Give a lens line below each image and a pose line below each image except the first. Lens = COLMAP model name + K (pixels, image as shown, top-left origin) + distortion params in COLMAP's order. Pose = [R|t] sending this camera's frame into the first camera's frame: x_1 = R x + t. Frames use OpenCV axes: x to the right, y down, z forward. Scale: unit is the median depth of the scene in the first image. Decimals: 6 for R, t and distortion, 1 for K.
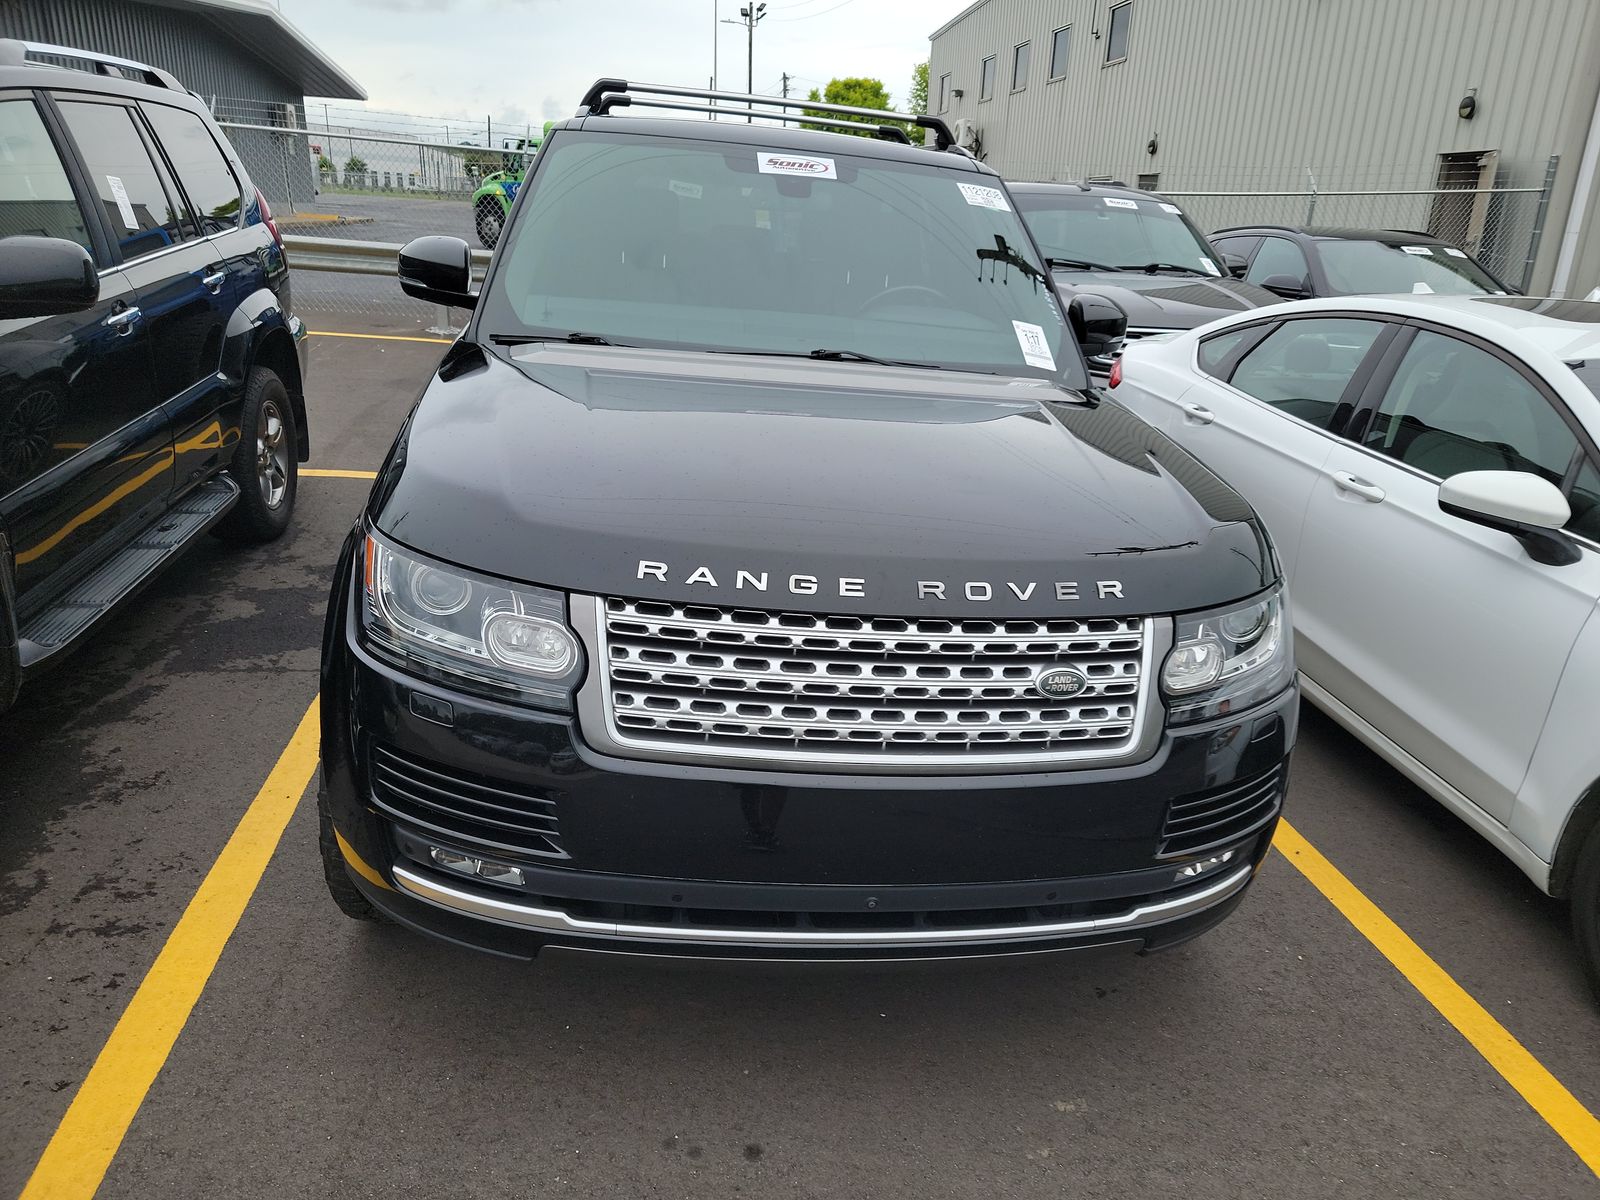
lens RADIAL K [[1167.4, 0, 823.2], [0, 1167.4, 601.4], [0, 0, 1]] dist [0.120679, -0.113207]
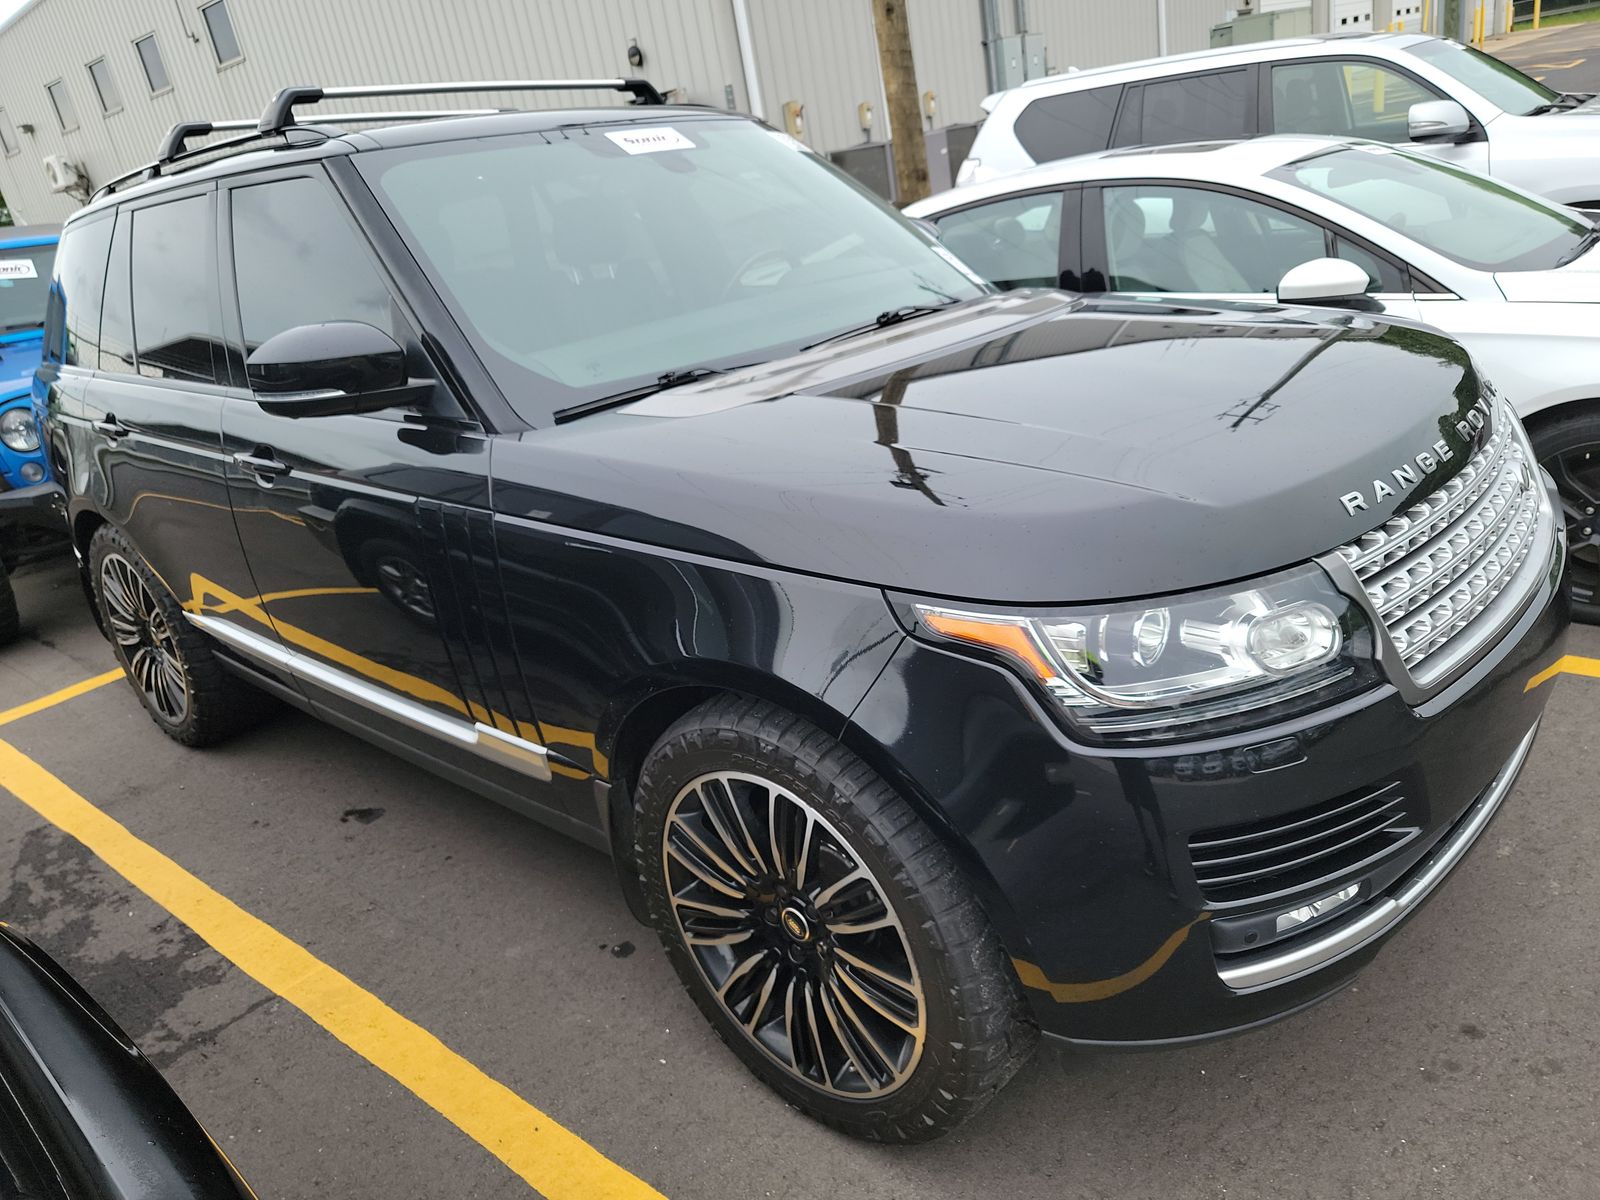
lens RADIAL K [[1167.4, 0, 823.2], [0, 1167.4, 601.4], [0, 0, 1]] dist [0.120679, -0.113207]
pose [[0.727223, -0.399264, 0.558332, -0.900113], [0.395703, 0.908509, 0.134276, -0.221209], [-0.560862, 0.123286, 0.818679, 0.450971]]
